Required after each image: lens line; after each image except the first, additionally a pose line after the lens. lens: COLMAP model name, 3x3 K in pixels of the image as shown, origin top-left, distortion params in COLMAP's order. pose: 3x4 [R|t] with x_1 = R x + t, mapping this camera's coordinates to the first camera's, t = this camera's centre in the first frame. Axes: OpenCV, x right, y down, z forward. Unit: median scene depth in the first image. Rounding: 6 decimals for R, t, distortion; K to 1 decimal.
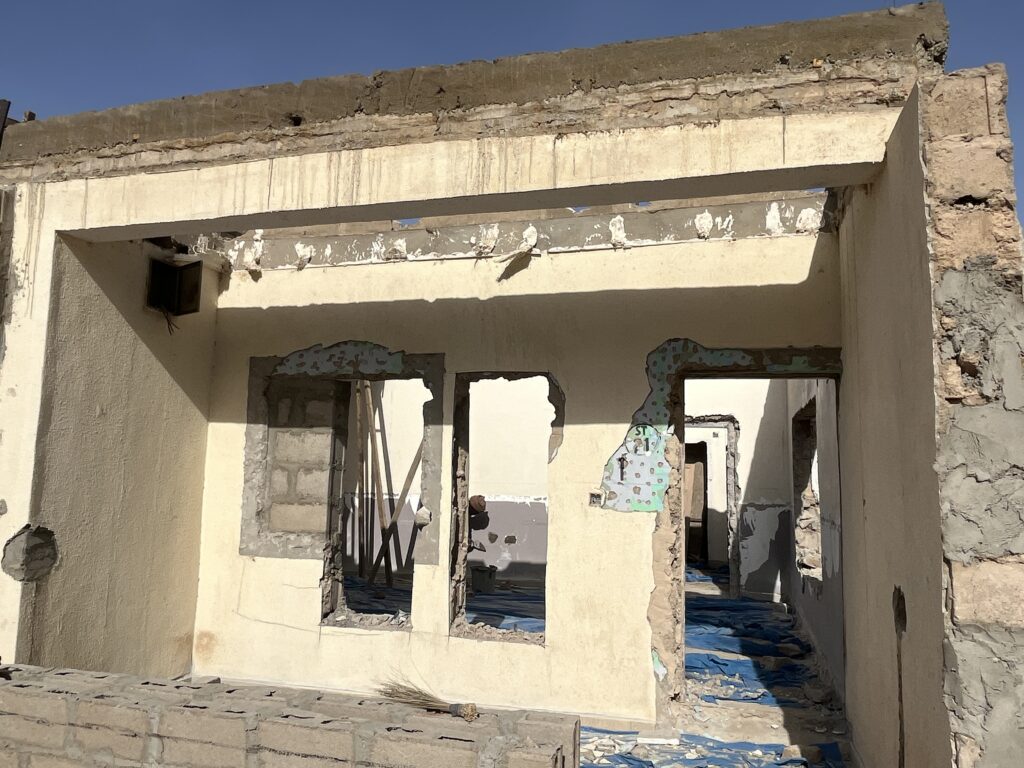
lens RADIAL K [[777.5, 0, 515.1], [0, 777.5, 378.5], [0, 0, 1]] dist [0.002160, -0.010129]
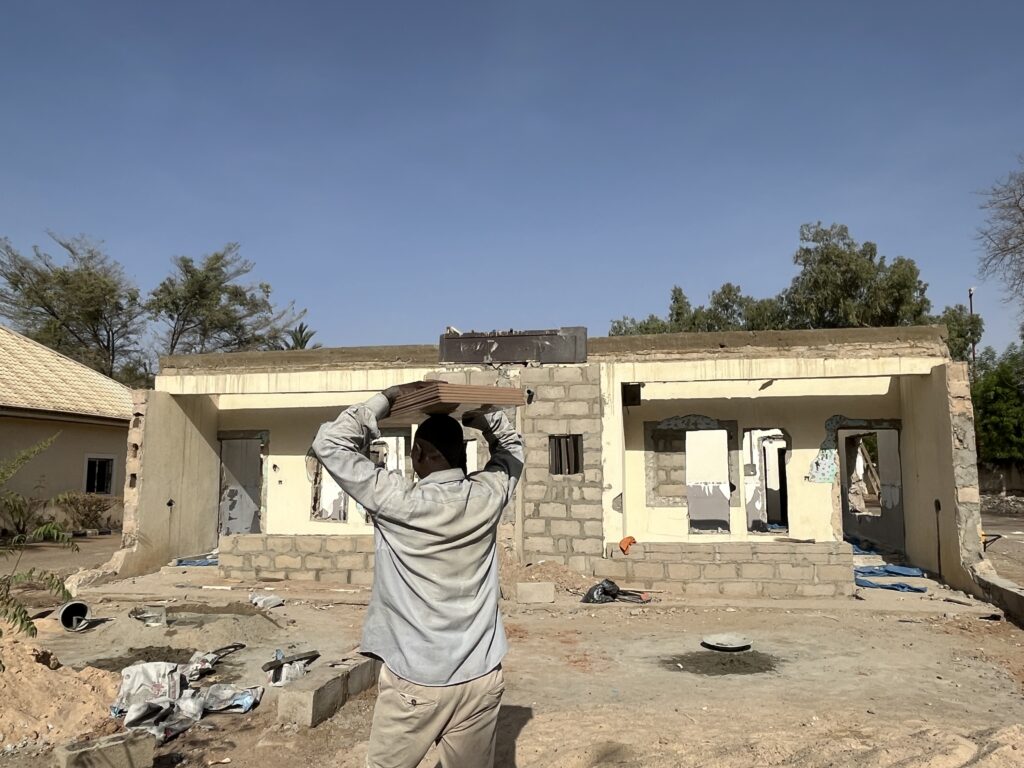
lens RADIAL K [[777.5, 0, 515.1], [0, 777.5, 378.5], [0, 0, 1]] dist [0.002160, -0.010129]
pose [[0.996110, -0.014990, 0.086837, -1.213777], [0.014472, 0.999874, 0.006589, -0.231279], [-0.086925, -0.005307, 0.996201, -1.657013]]
